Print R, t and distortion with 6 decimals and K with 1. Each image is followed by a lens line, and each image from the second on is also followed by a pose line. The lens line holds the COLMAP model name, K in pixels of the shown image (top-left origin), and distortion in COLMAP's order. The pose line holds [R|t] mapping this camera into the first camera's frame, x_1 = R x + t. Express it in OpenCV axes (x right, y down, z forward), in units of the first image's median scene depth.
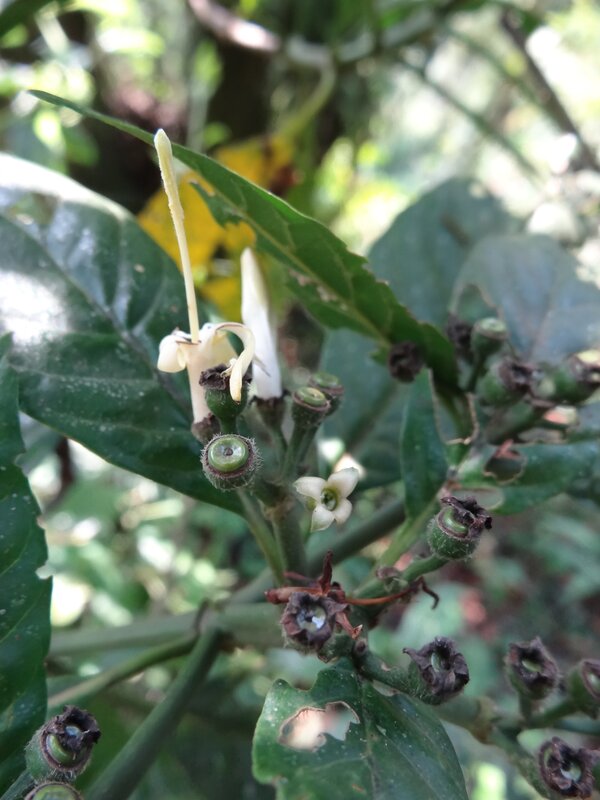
lens RADIAL K [[594.2, 0, 300.0], [0, 594.2, 400.0], [0, 0, 1]] dist [-0.011789, 0.000603]
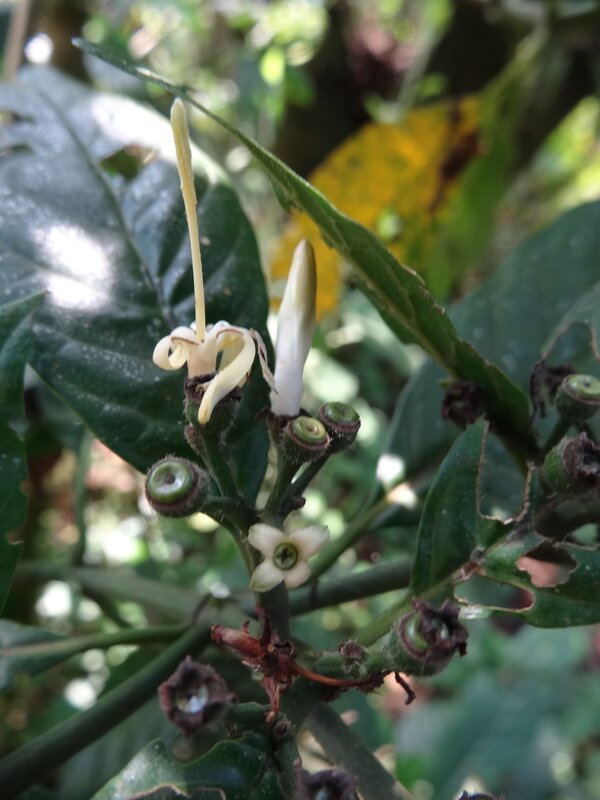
lens RADIAL K [[594.2, 0, 300.0], [0, 594.2, 400.0], [0, 0, 1]] dist [-0.011789, 0.000603]
pose [[0.934007, 0.226044, -0.276649, 0.216431], [-0.204787, 0.973281, 0.103856, -0.124067], [0.292733, -0.040348, 0.955343, 0.167269]]
